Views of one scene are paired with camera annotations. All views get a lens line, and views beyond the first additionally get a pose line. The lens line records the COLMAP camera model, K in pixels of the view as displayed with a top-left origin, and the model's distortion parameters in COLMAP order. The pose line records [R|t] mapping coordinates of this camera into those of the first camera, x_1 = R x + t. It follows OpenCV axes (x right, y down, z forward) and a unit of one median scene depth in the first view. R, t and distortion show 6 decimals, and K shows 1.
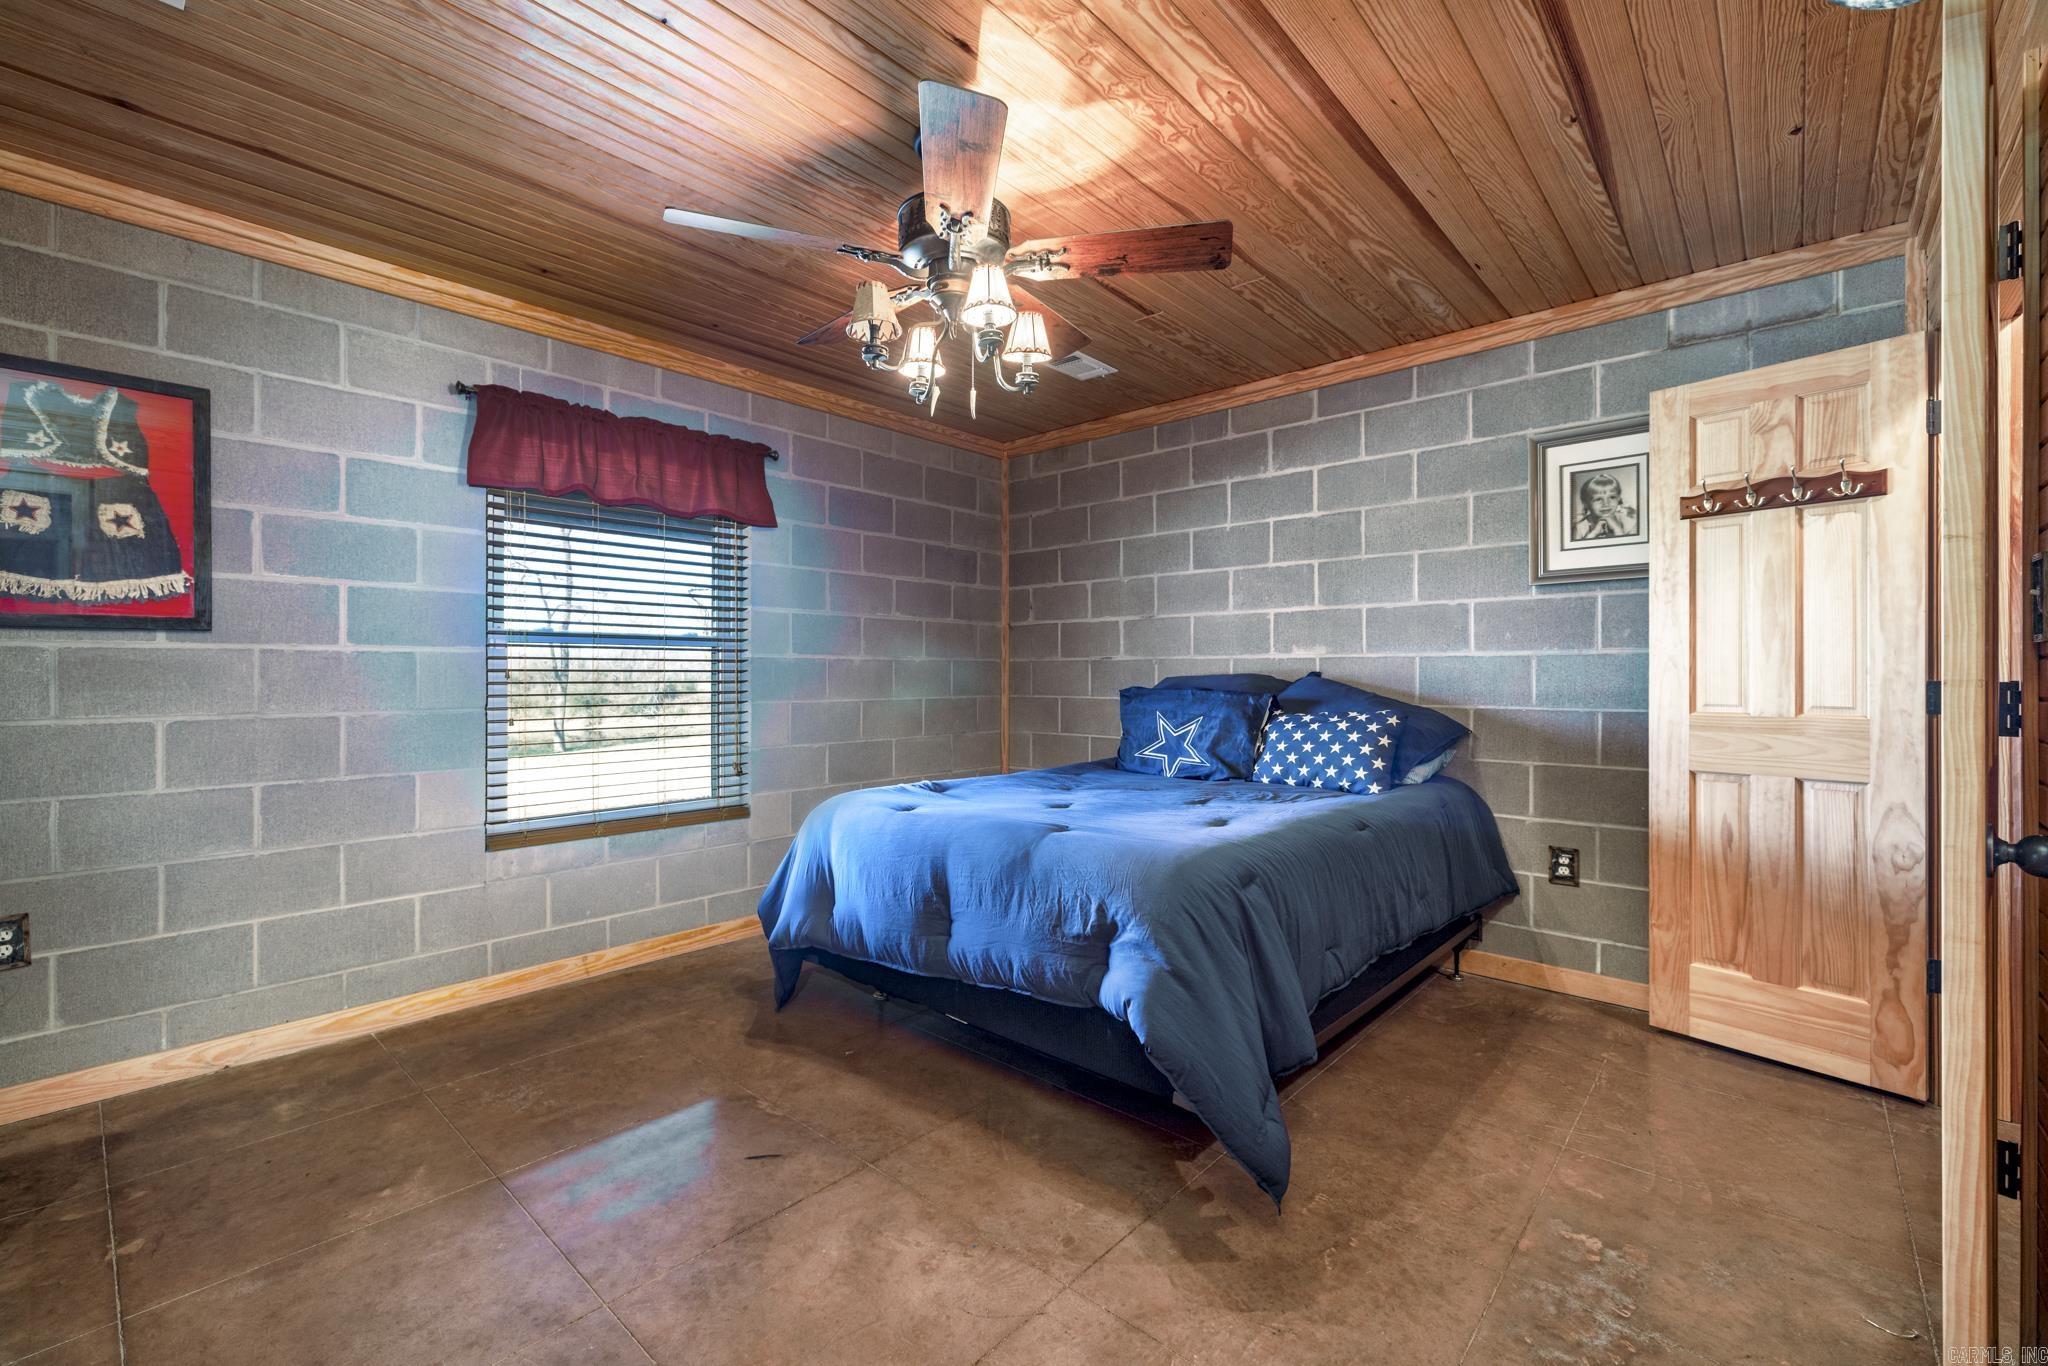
lens RADIAL K [[865.8, 0, 1004.9], [0, 865.8, 679.7], [0, 0, 1]] dist [-0.002685, 0.000557]
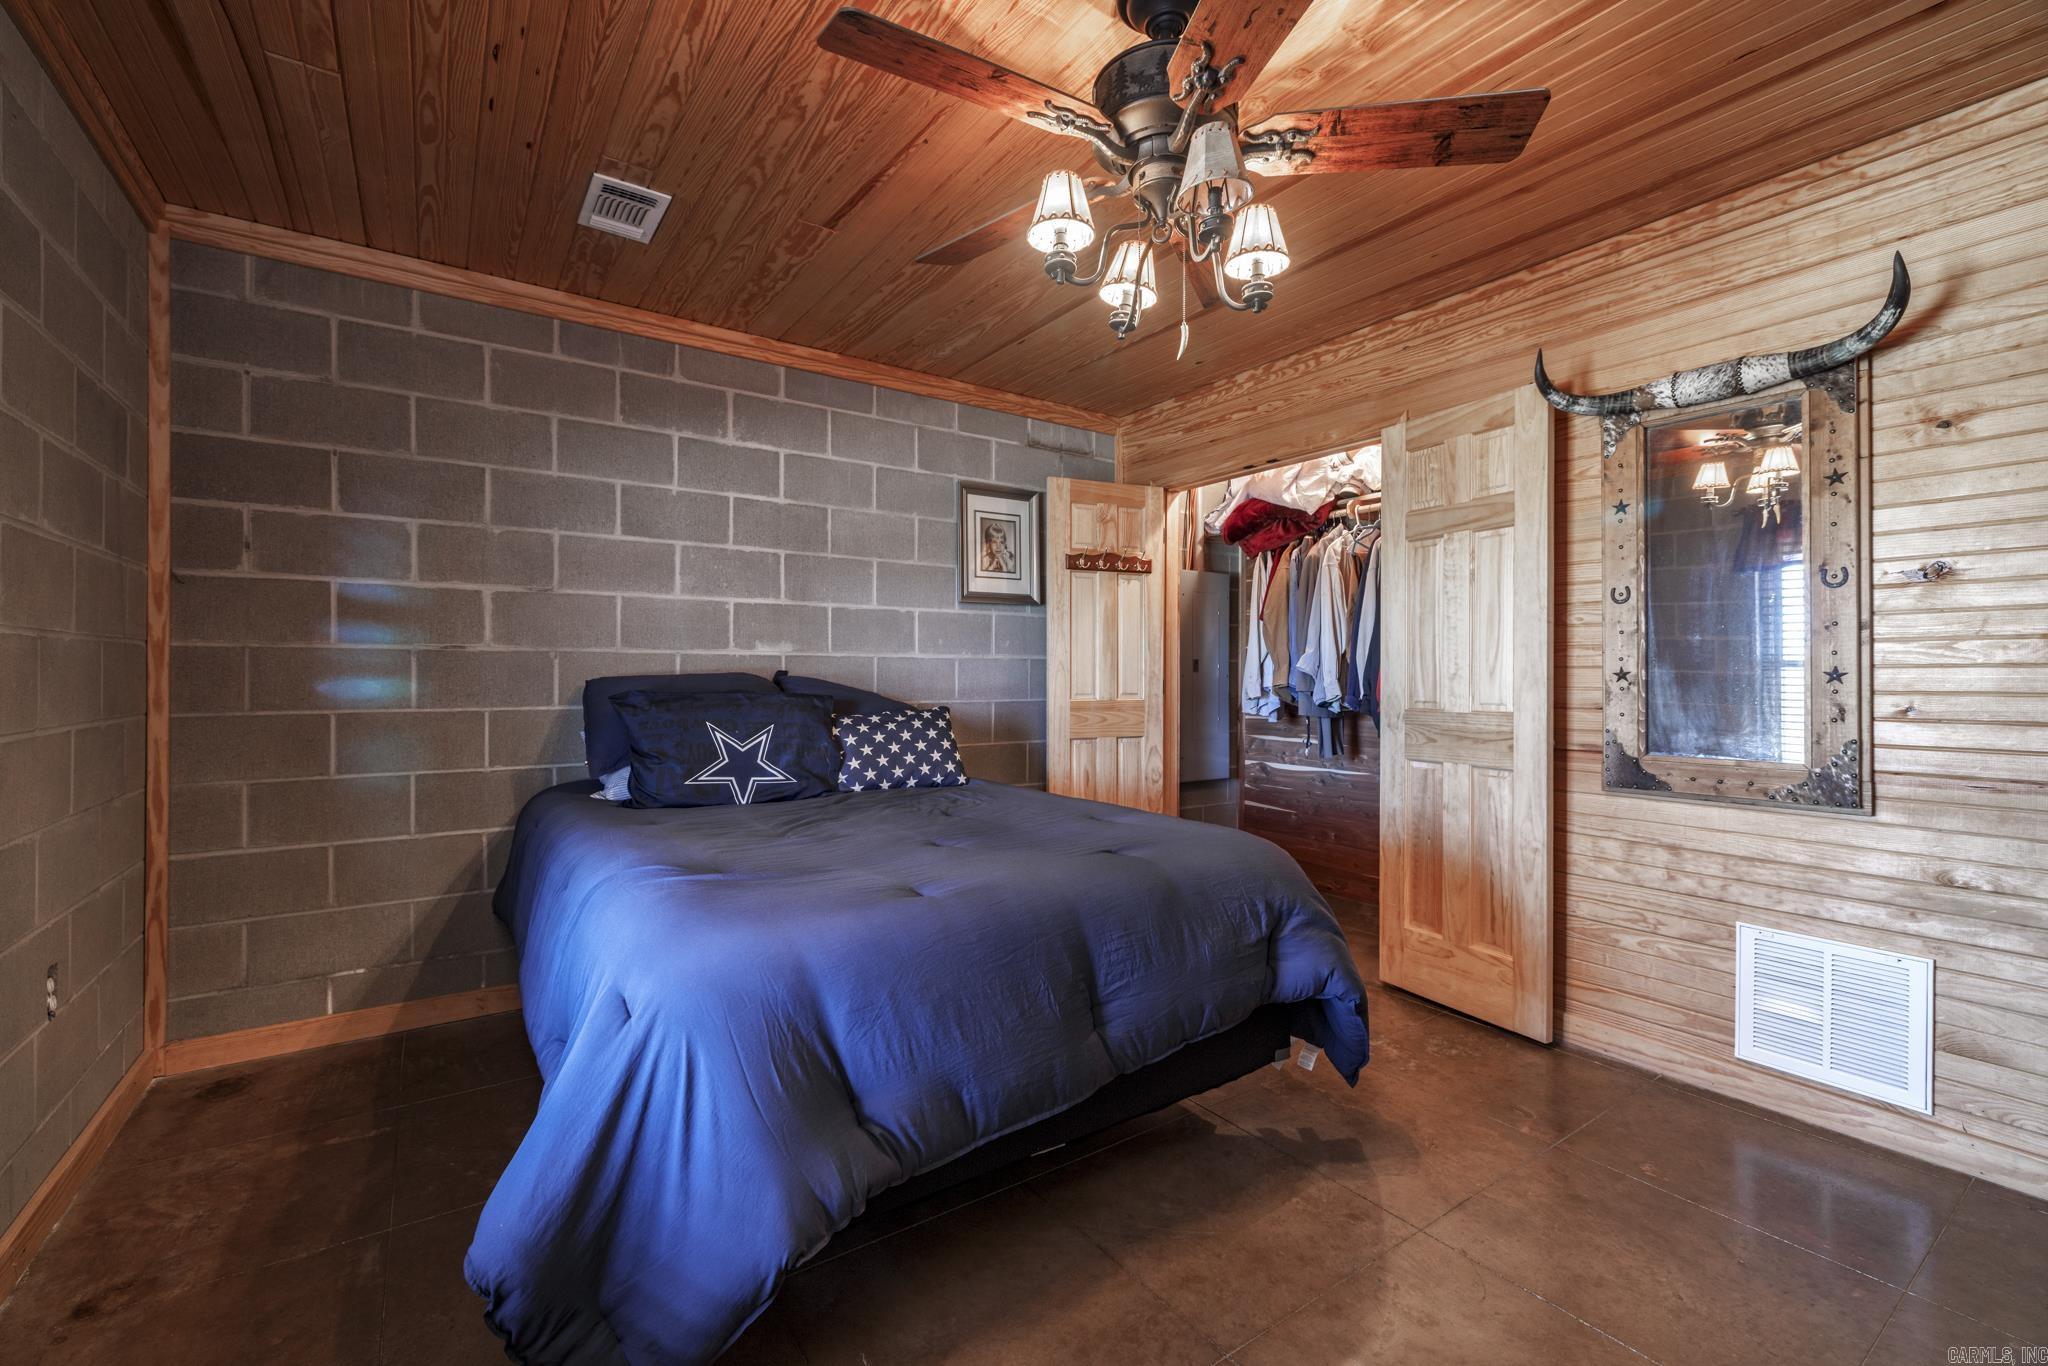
lens RADIAL K [[865.8, 0, 1011.6], [0, 865.8, 676.4], [0, 0, 1]] dist [-0.002685, 0.000557]
pose [[0.223804, -0.001889, 0.974632, -0.532423], [0.003898, 0.999992, 0.001043, -0.003395], [-0.974626, 0.003566, 0.223810, 0.600516]]
